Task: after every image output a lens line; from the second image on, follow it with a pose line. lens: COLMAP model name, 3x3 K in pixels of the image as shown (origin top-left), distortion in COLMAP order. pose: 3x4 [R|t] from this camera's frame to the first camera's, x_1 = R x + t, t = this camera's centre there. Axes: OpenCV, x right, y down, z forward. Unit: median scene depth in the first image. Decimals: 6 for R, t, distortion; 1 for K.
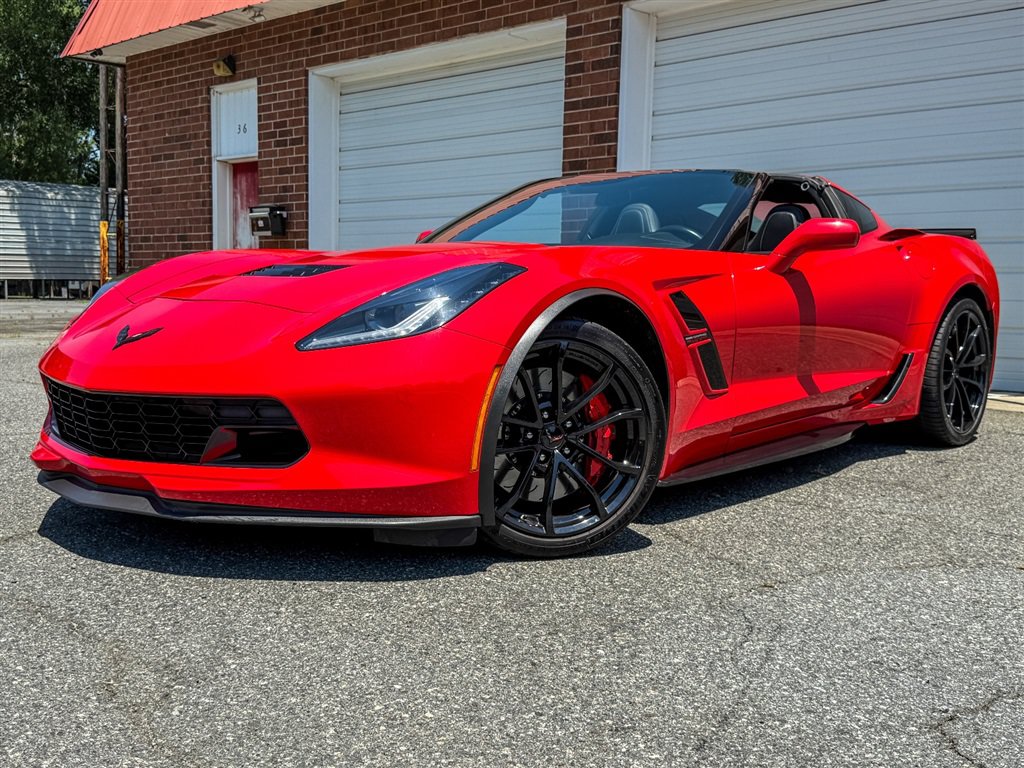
lens RADIAL K [[1152.4, 0, 512.7], [0, 1152.4, 381.9], [0, 0, 1]] dist [0.053035, 0.000000]
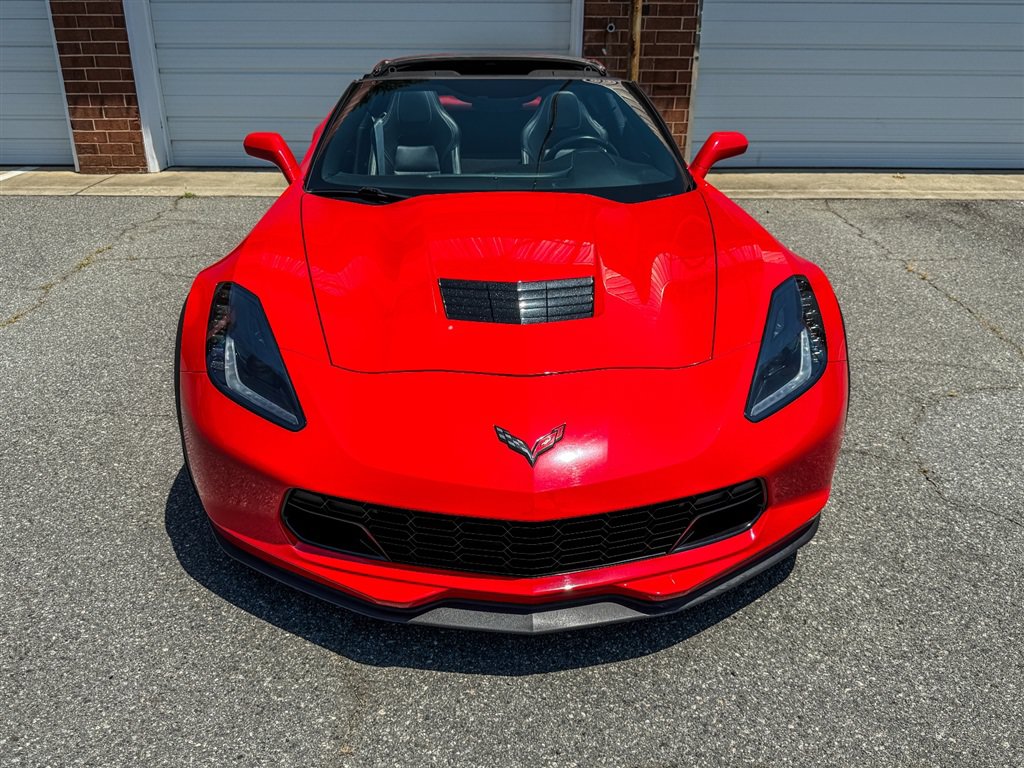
lens RADIAL K [[901.1, 0, 511.1], [0, 901.1, 394.5], [0, 0, 1]] dist [0.021528, -0.036374]
pose [[0.727692, -0.296242, 0.618631, -0.590365], [0.065430, 0.927789, 0.367323, -0.257960], [-0.682776, -0.226821, 0.694528, 0.427215]]
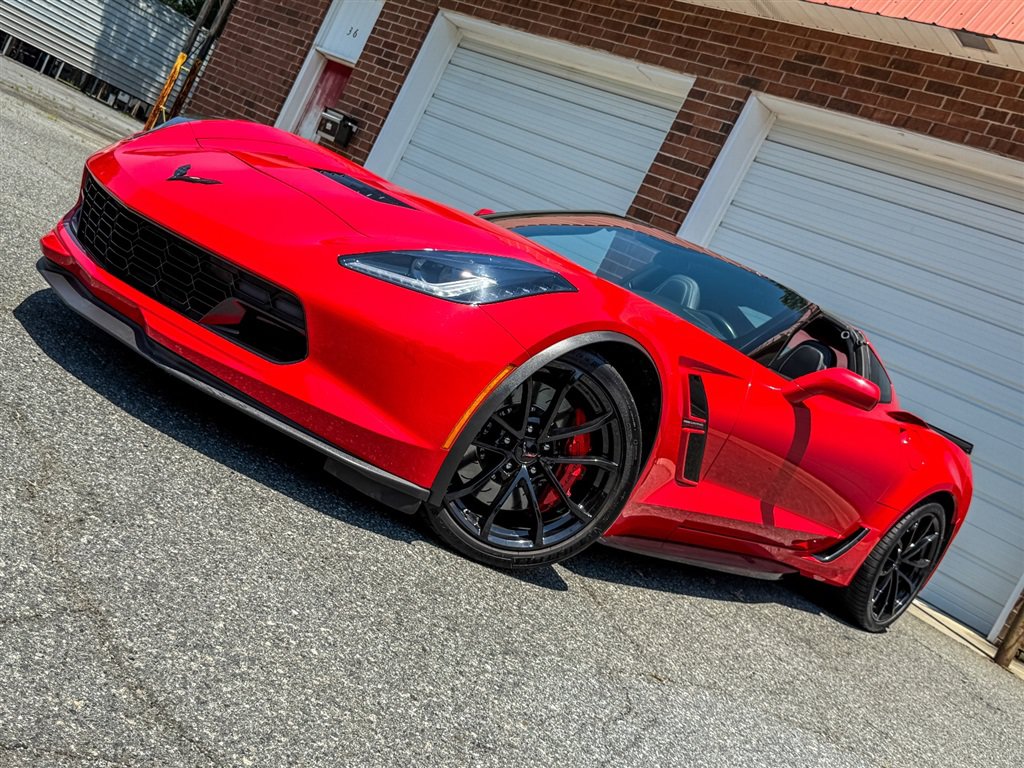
lens RADIAL K [[1152.4, 0, 517.6], [0, 1152.4, 387.1], [0, 0, 1]] dist [0.053035, 0.000000]
pose [[0.899378, 0.435908, 0.033203, -0.023927], [-0.435886, 0.899964, -0.008283, 0.006886], [-0.033493, -0.007023, 0.999414, -0.001997]]
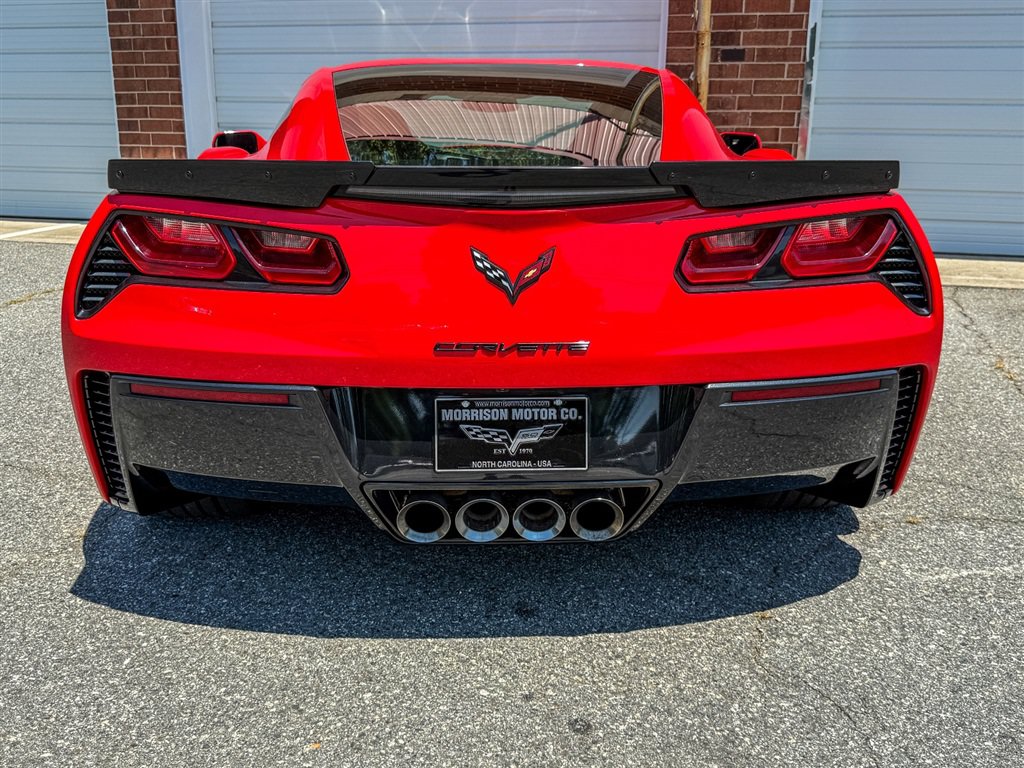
lens RADIAL K [[1020.8, 0, 507.2], [0, 1020.8, 378.1], [0, 0, 1]] dist [0.023756, 0.000000]
pose [[0.881128, -0.141074, 0.451344, -0.210594], [0.050393, 0.977040, 0.207010, -0.134835], [-0.470185, -0.159657, 0.868006, 0.300500]]
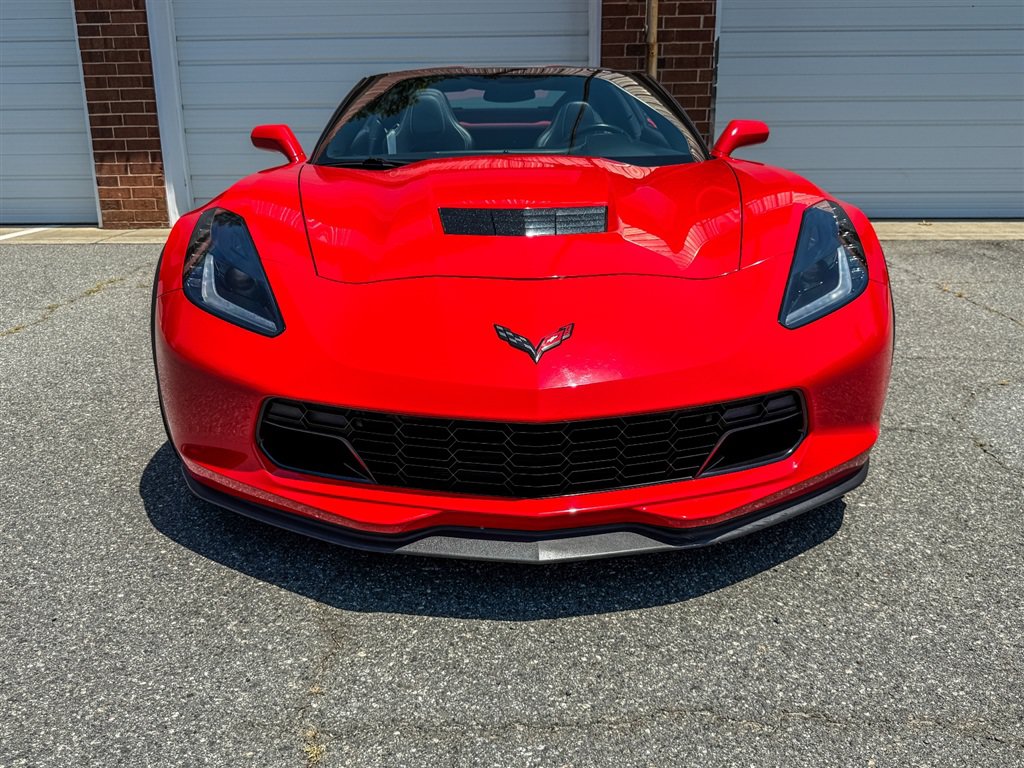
lens RADIAL K [[901.1, 0, 507.0], [0, 901.1, 383.1], [0, 0, 1]] dist [0.021528, -0.036374]
pose [[0.747088, -0.216691, 0.628414, -0.572065], [0.076701, 0.967162, 0.242313, -0.126104], [-0.660285, -0.132829, 0.739175, 0.441831]]
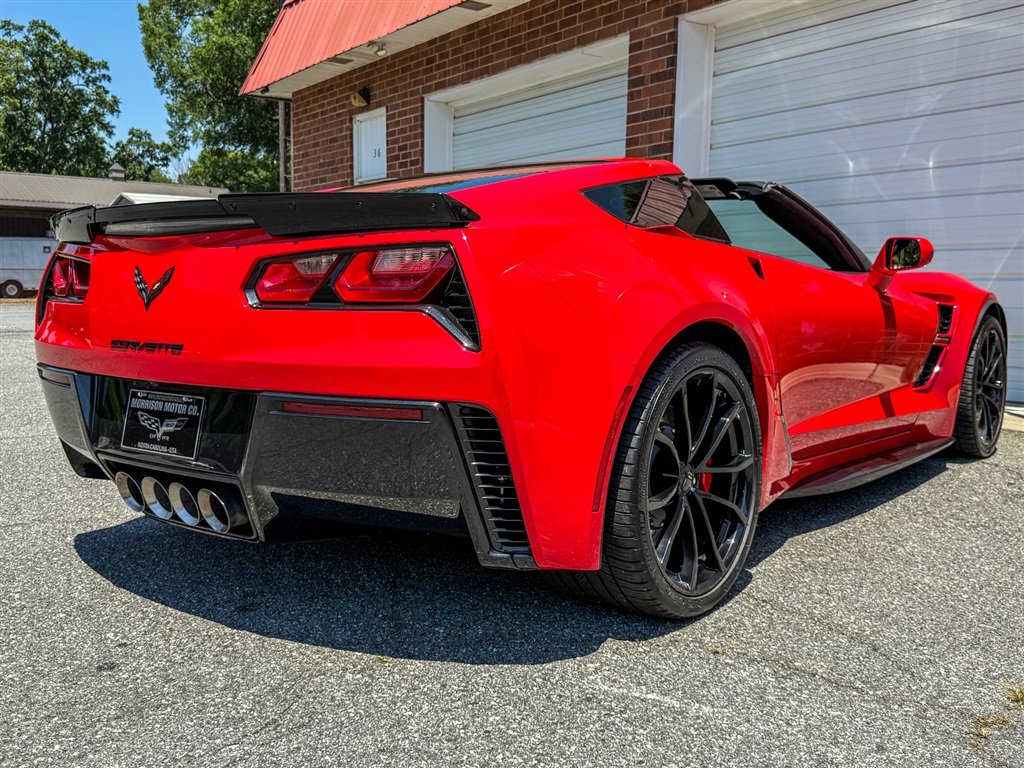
lens RADIAL K [[1020.8, 0, 510.4], [0, 1020.8, 399.0], [0, 0, 1]] dist [0.023756, 0.000000]
pose [[0.978145, 0.010381, -0.207665, 0.344723], [-0.004220, 0.999538, 0.030091, -0.036555], [0.207881, -0.028557, 0.977737, 0.181353]]
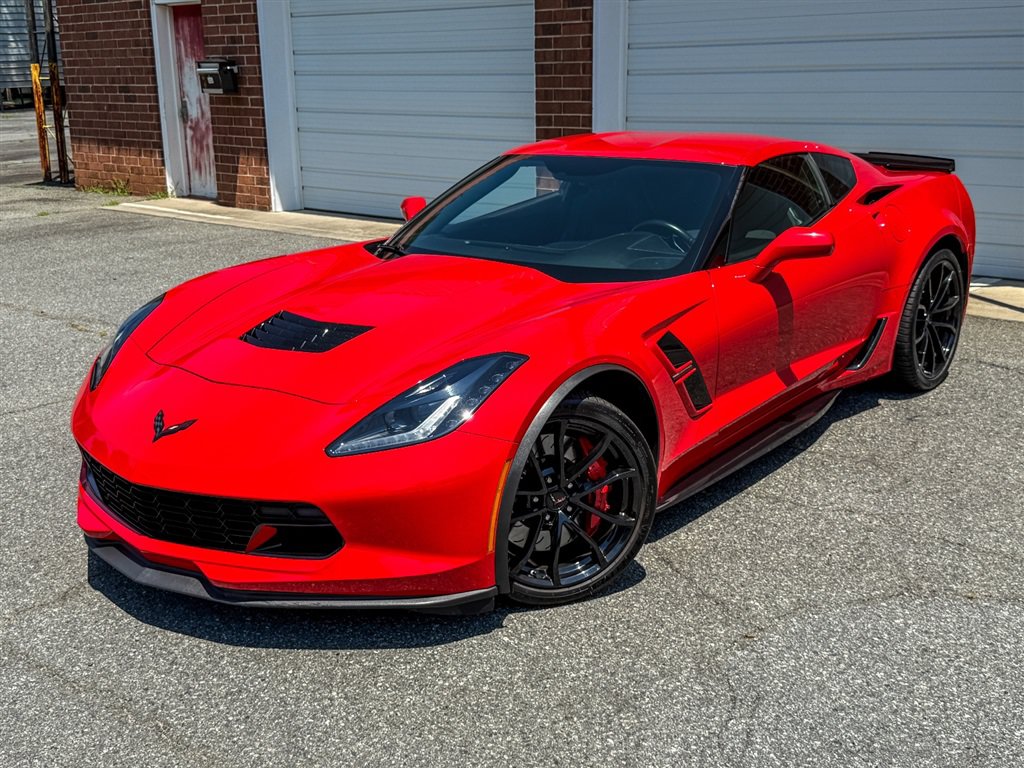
lens RADIAL K [[1227.7, 0, 517.9], [0, 1227.7, 390.5], [0, 0, 1]] dist [0.058962, 0.000000]
pose [[0.998757, -0.042648, 0.025799, -0.022207], [0.037179, 0.982166, 0.184305, -0.216359], [-0.033199, -0.183116, 0.982530, -0.113274]]
